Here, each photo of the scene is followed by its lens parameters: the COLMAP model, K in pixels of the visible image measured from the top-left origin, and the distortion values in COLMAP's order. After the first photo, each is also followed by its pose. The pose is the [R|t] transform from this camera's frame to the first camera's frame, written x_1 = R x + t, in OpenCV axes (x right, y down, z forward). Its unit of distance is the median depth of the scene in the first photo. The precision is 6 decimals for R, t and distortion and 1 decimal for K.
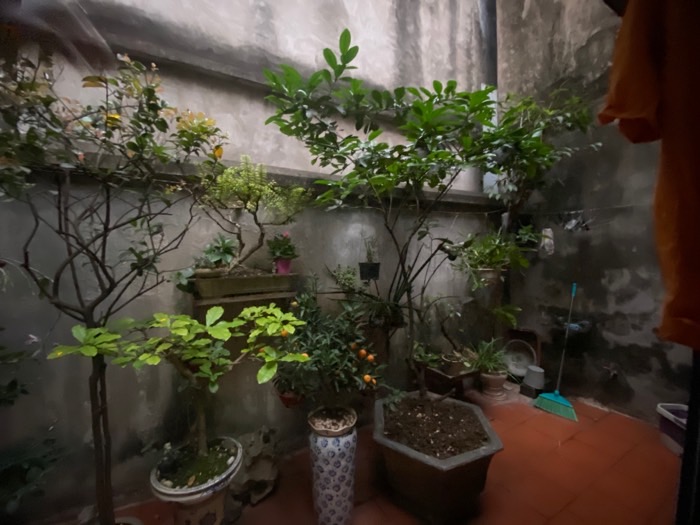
lens RADIAL K [[285.5, 0, 348.6], [0, 285.5, 264.8], [0, 0, 1]] dist [0.001816, -0.003746]
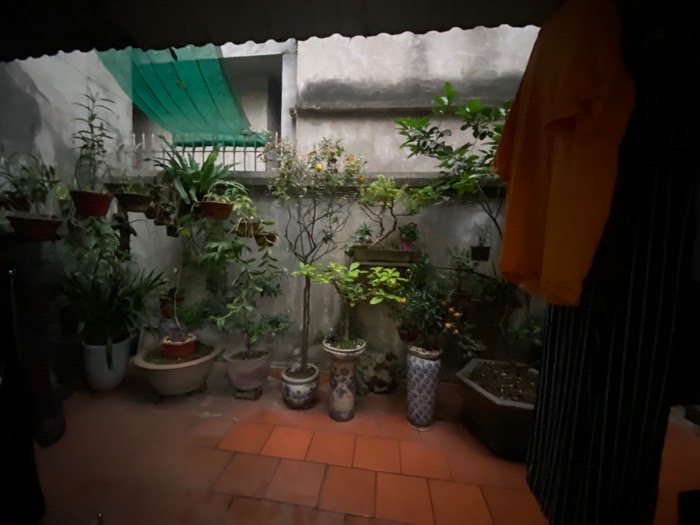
lens RADIAL K [[285.5, 0, 350.8], [0, 285.5, 258.8], [0, 0, 1]] dist [0.001816, -0.003746]
pose [[0.830374, 0.085676, -0.550581, 0.403938], [-0.064846, 0.996253, 0.057227, 0.014272], [0.553421, -0.011817, 0.832818, -0.436988]]
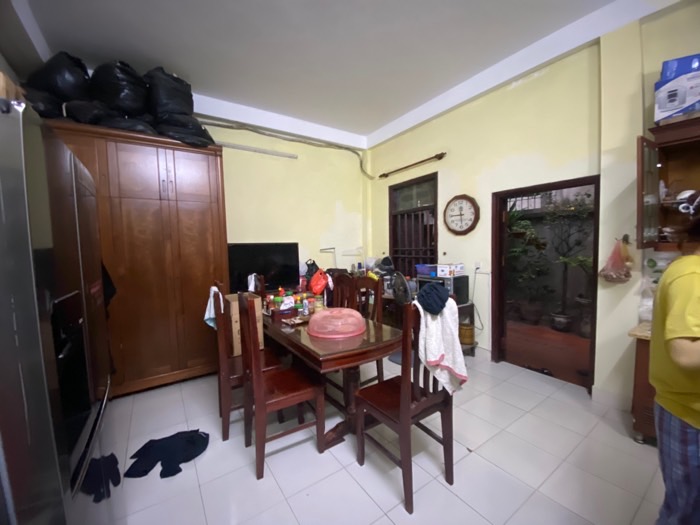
lens RADIAL K [[285.5, 0, 351.1], [0, 285.5, 261.7], [0, 0, 1]] dist [0.001816, -0.003746]
pose [[0.111965, 0.060059, -0.991895, 2.072488], [-0.019365, 0.998114, 0.058250, 0.057444], [0.993523, 0.012686, 0.112917, -1.850064]]
